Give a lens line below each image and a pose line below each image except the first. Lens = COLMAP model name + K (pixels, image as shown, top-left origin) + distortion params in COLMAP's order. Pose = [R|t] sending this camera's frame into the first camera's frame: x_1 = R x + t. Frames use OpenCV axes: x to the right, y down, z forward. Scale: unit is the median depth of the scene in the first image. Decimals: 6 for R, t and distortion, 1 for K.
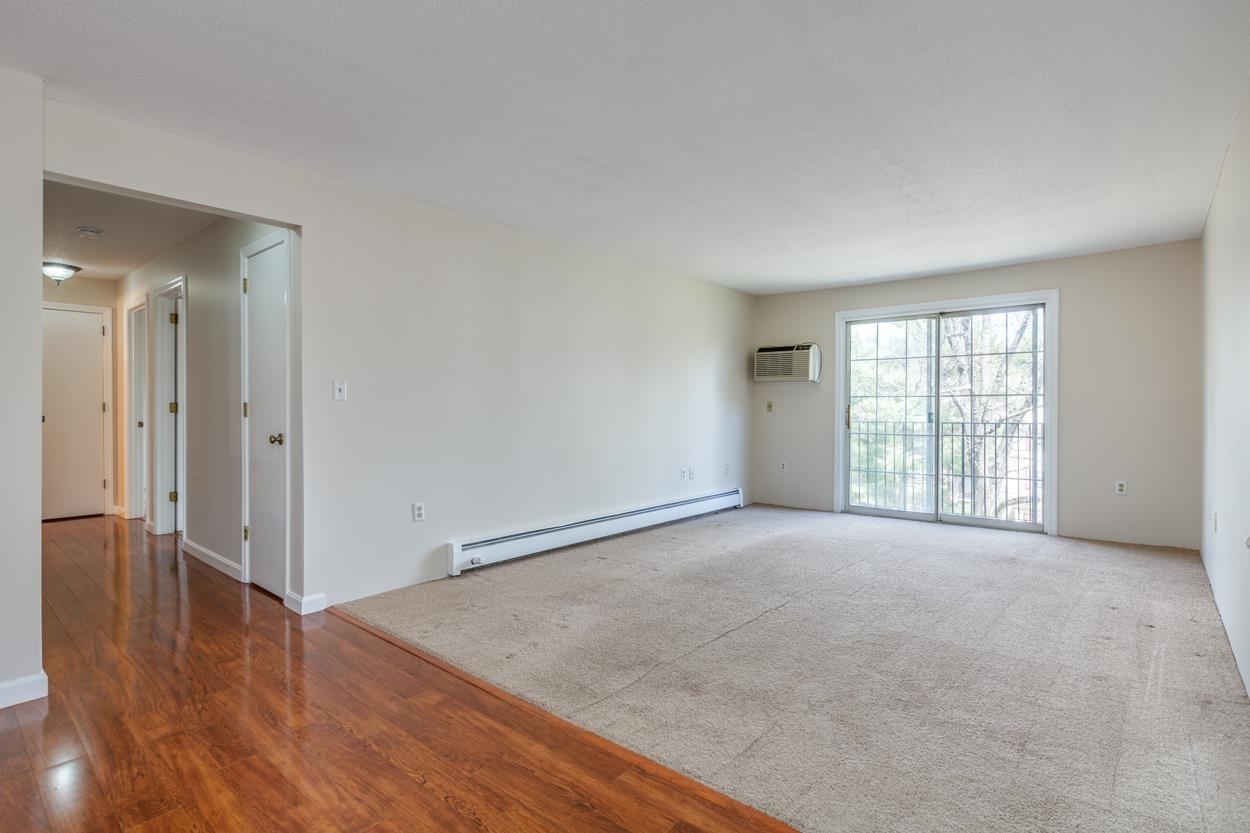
lens RADIAL K [[611.0, 0, 625.0], [0, 611.0, 416.5], [0, 0, 1]] dist [0.000433, 0.000170]
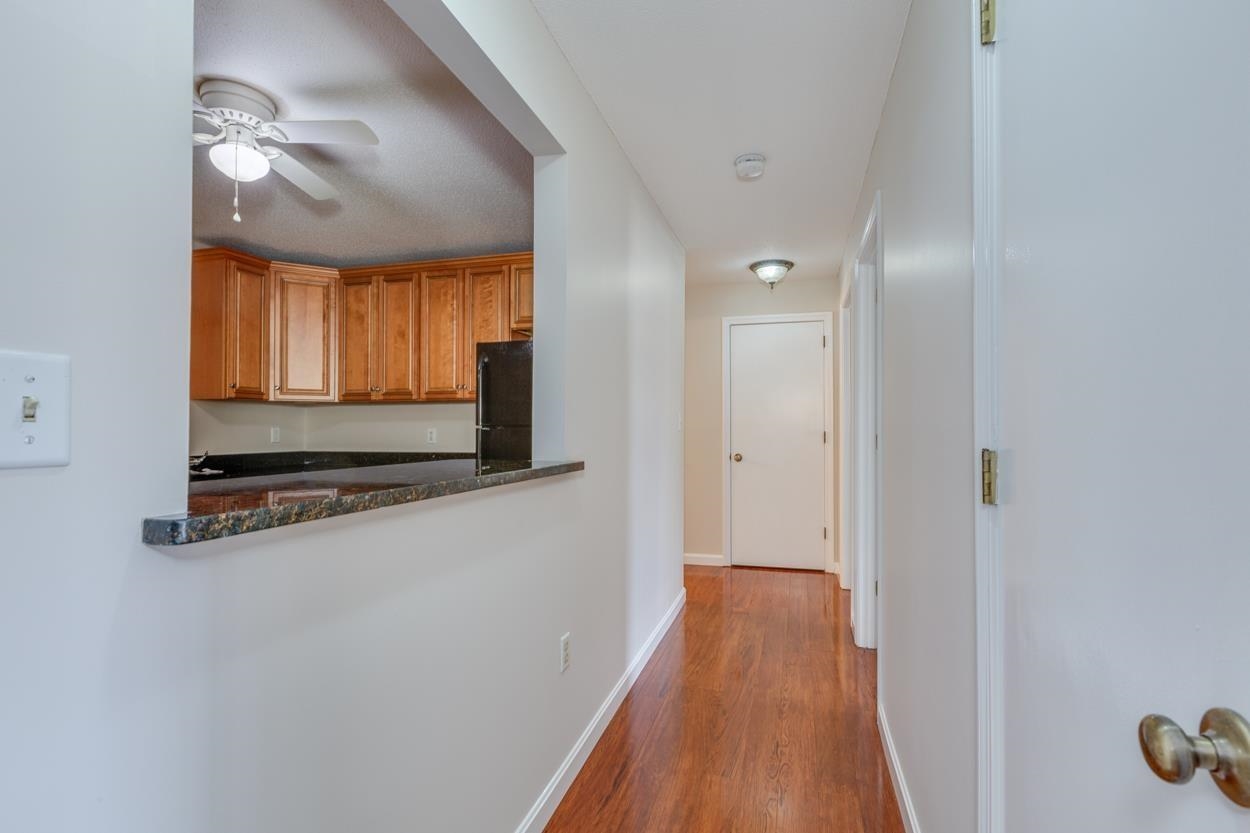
lens RADIAL K [[611.0, 0, 625.0], [0, 611.0, 416.5], [0, 0, 1]] dist [0.000433, 0.000170]
pose [[0.444833, -0.016829, -0.895455, -0.284541], [-0.009816, 0.999672, -0.023664, -0.022175], [0.895559, 0.019316, 0.444522, 0.463368]]
